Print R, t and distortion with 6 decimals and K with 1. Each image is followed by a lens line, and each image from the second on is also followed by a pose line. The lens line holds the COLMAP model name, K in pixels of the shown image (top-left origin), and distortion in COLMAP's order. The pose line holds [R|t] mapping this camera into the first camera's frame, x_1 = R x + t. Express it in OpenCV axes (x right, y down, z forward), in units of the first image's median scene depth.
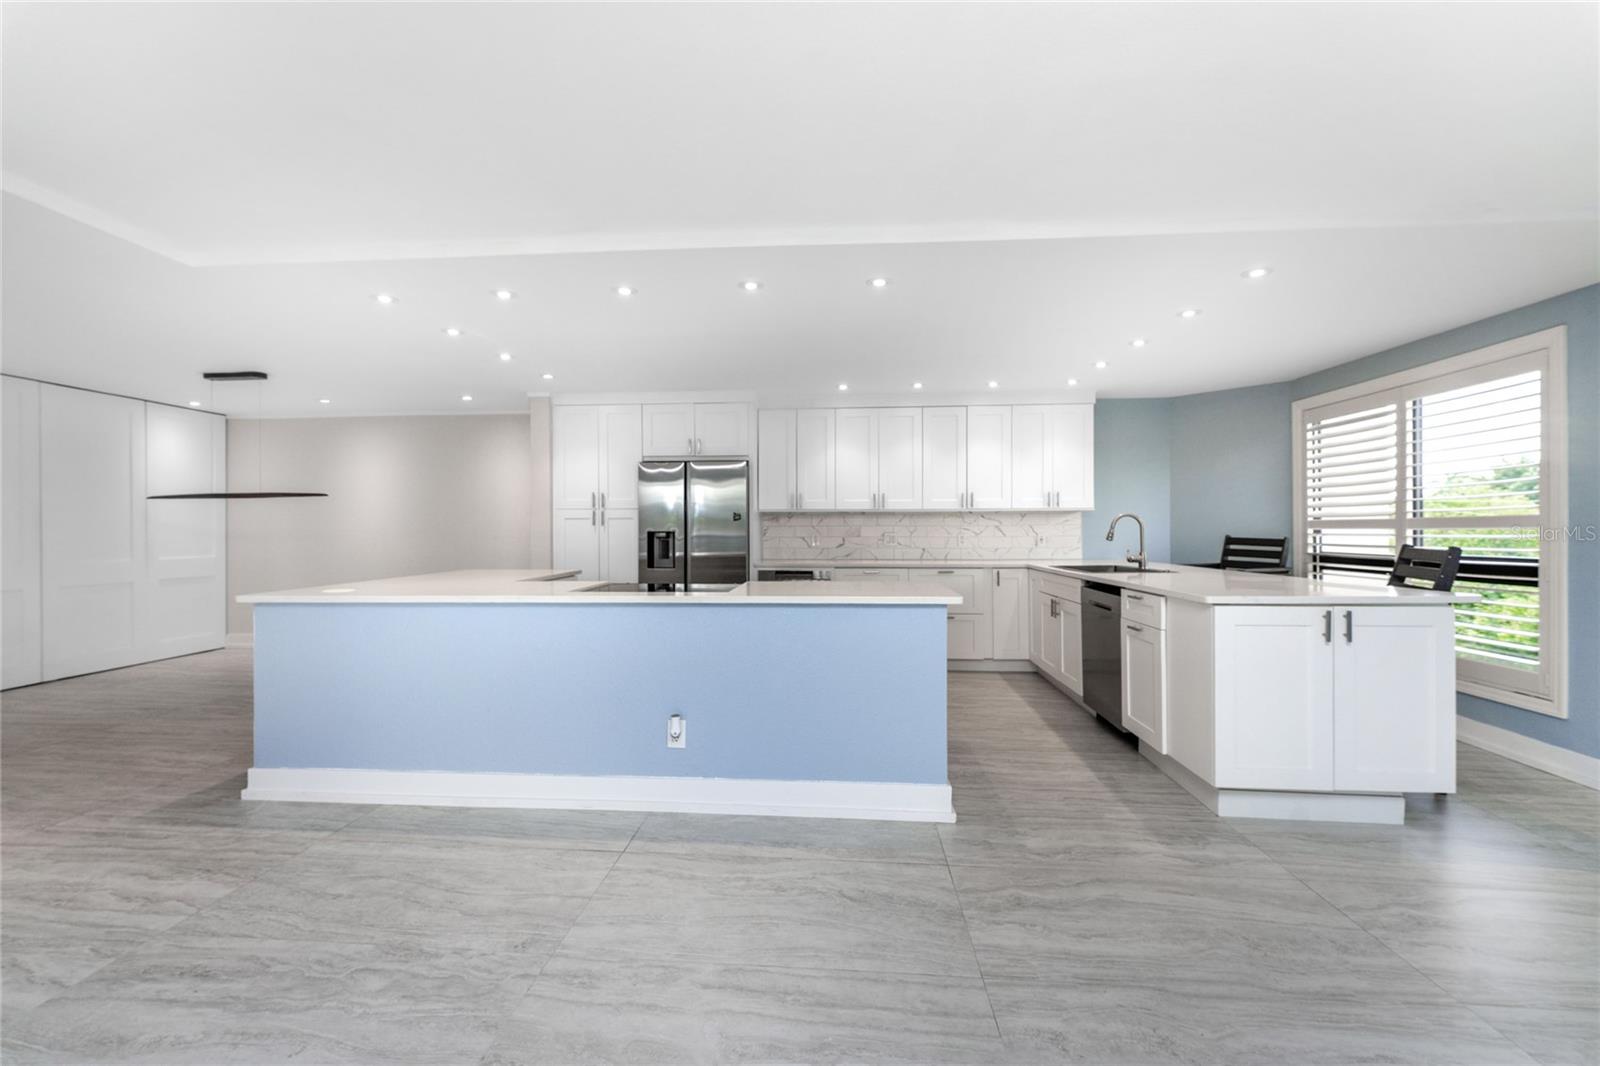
lens RADIAL K [[646.7, 0, 813.5], [0, 646.7, 533.8], [0, 0, 1]] dist [0.002196, -0.000101]
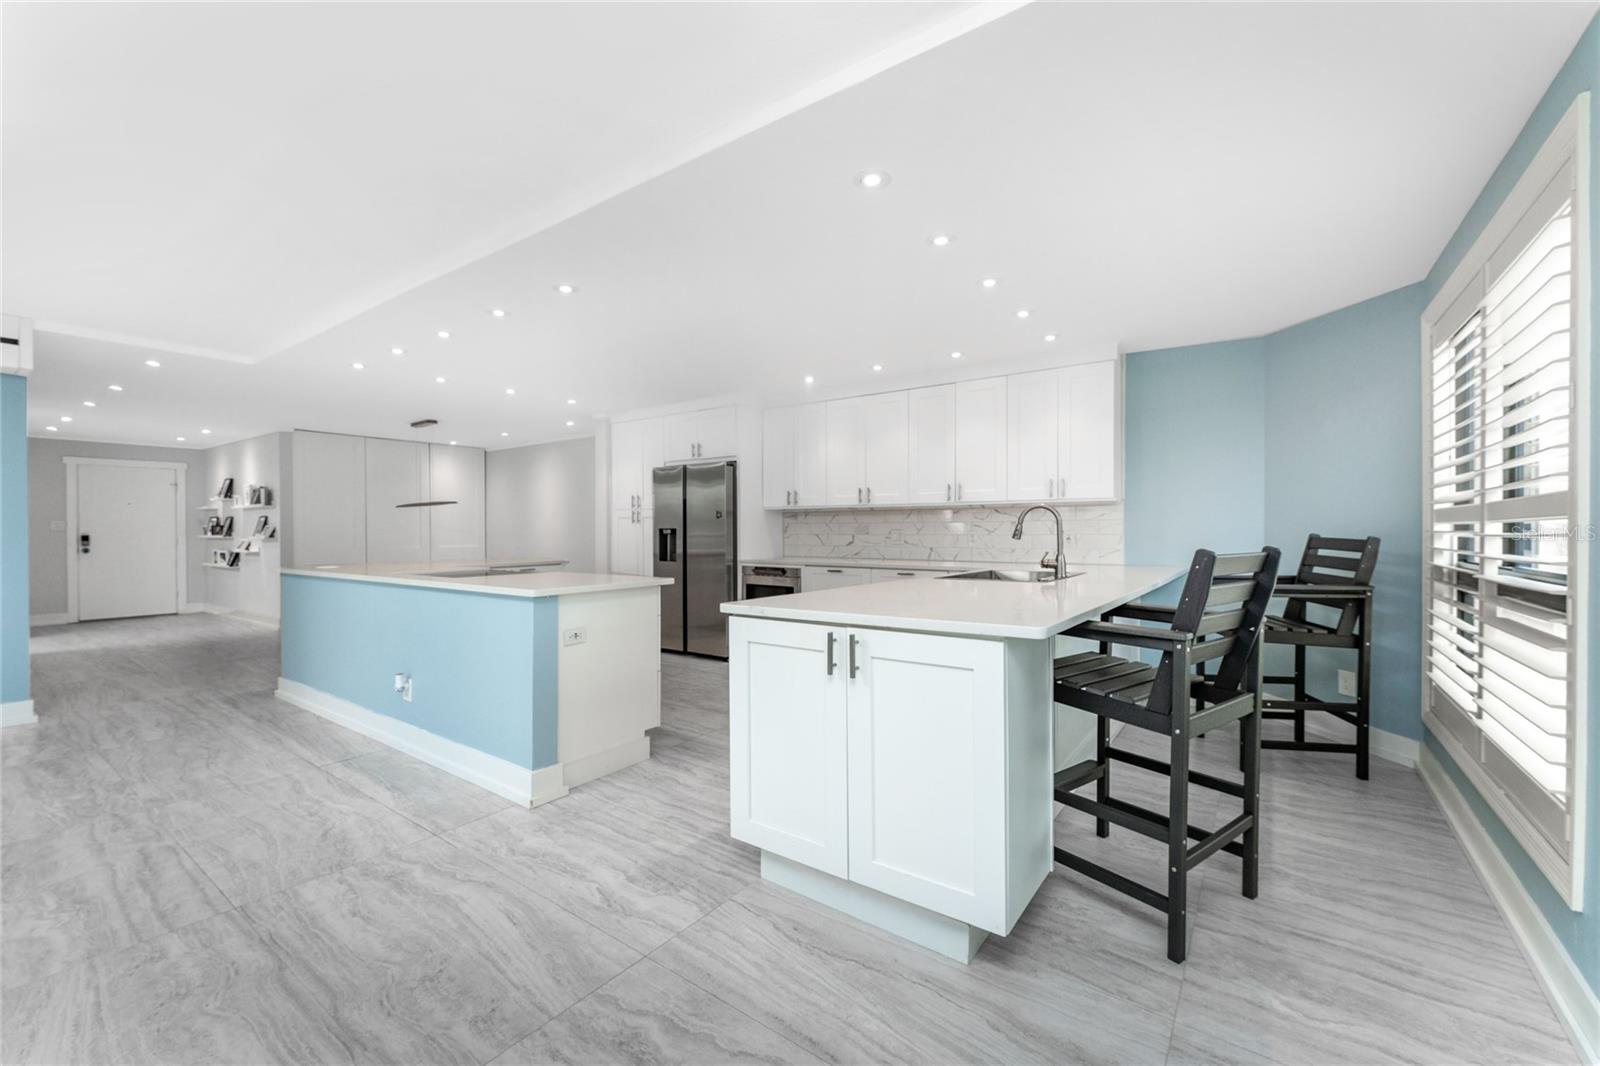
lens RADIAL K [[646.7, 0, 813.5], [0, 646.7, 533.8], [0, 0, 1]] dist [0.002196, -0.000101]
pose [[0.853269, 0.003714, -0.521458, 1.061228], [-0.003436, 0.999993, 0.001500, 0.005722], [0.521460, 0.000512, 0.853275, 0.332569]]
